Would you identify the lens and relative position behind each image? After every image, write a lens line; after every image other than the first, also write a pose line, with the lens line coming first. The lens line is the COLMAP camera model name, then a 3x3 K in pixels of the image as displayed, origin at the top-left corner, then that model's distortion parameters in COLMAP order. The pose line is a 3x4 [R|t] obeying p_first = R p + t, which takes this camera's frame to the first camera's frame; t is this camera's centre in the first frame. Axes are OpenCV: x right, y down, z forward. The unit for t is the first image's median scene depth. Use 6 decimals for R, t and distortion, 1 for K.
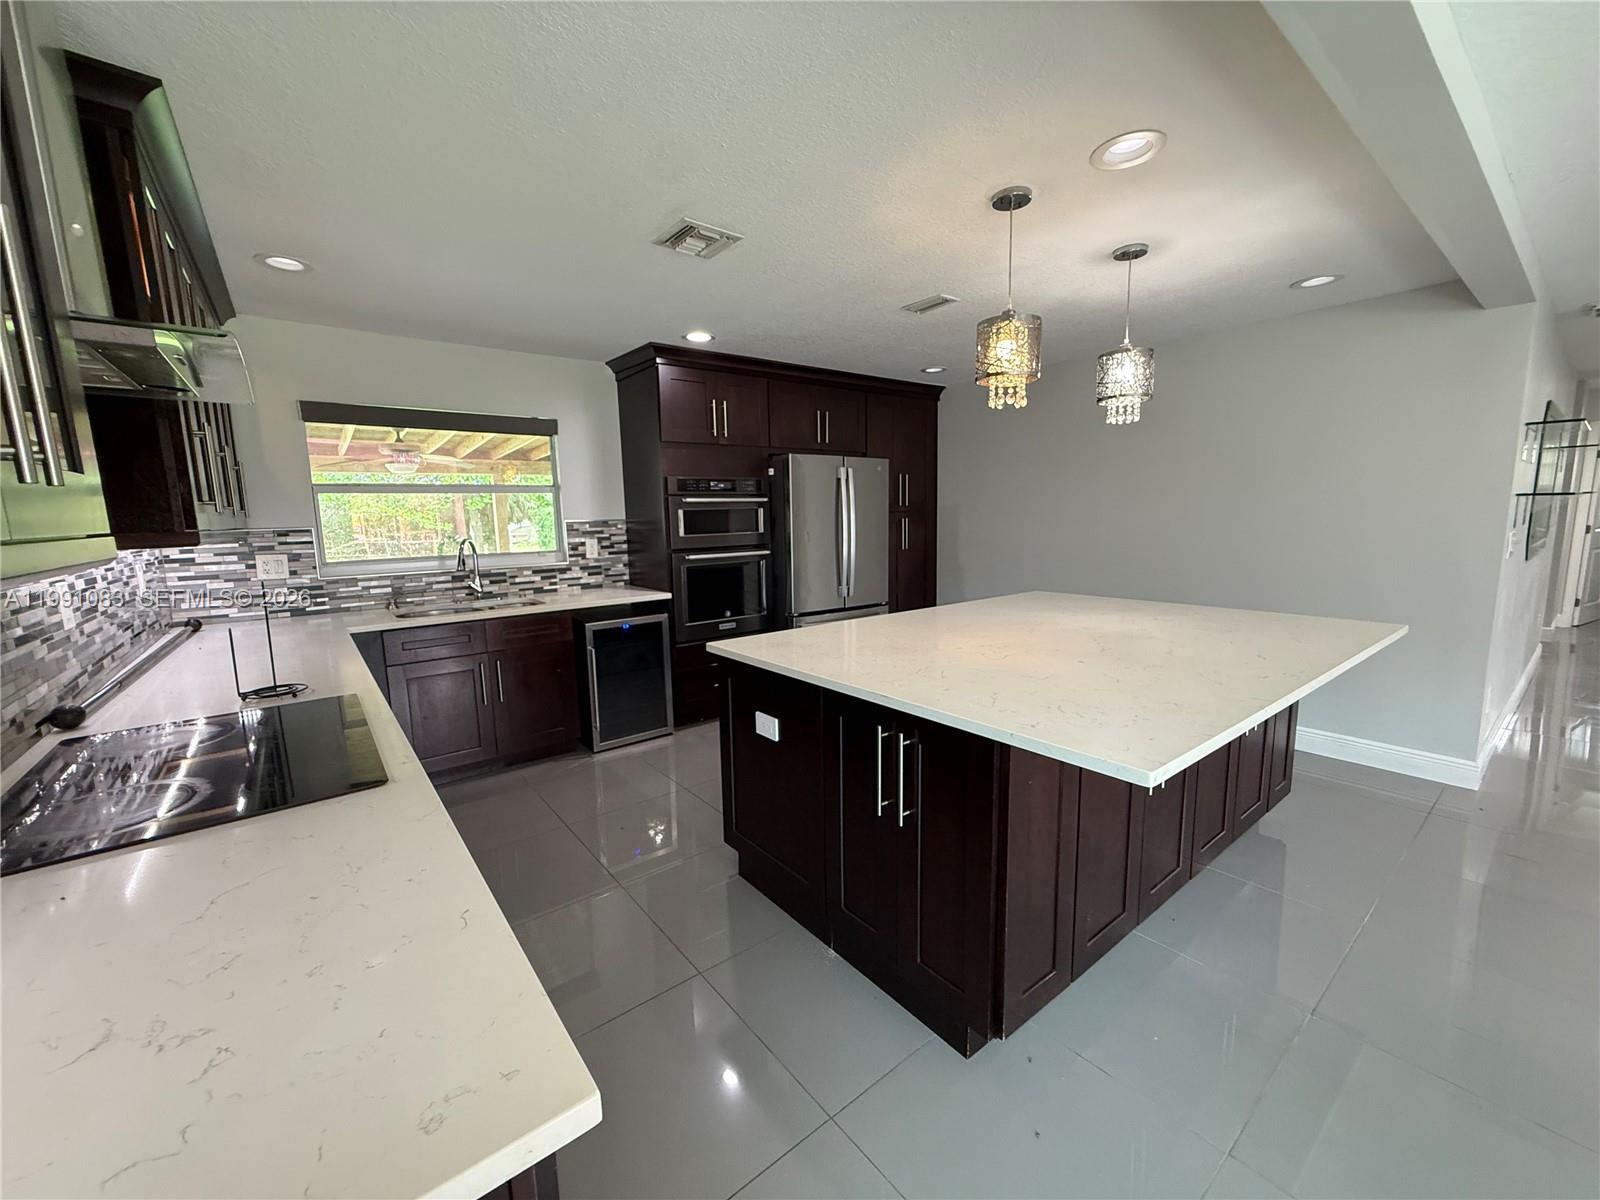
lens RADIAL K [[635.5, 0, 804.2], [0, 635.5, 604.9], [0, 0, 1]] dist [0.000717, -0.000124]
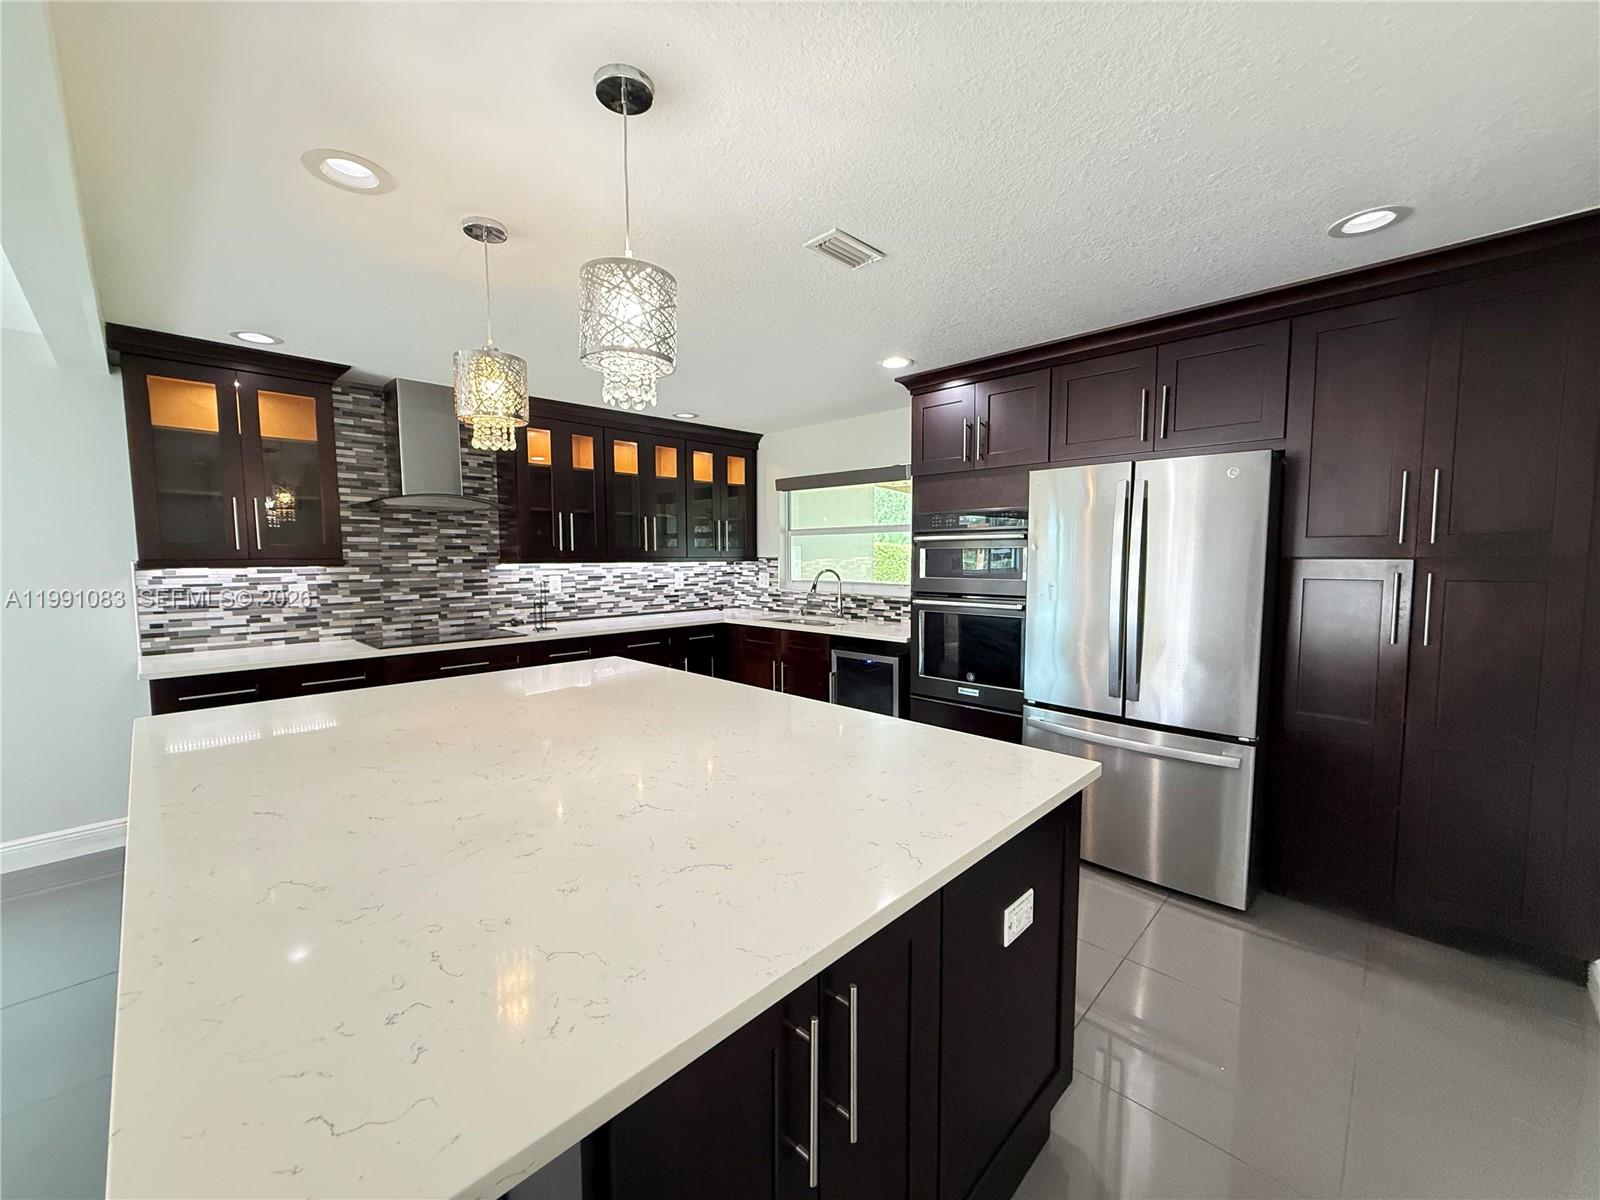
lens RADIAL K [[635.5, 0, 803.8], [0, 635.5, 602.1], [0, 0, 1]] dist [0.000717, -0.000124]
pose [[0.140711, 0.099054, -0.985083, 0.691266], [-0.138899, 0.987117, 0.079418, -0.124694], [0.980259, 0.125652, 0.152656, 0.712814]]
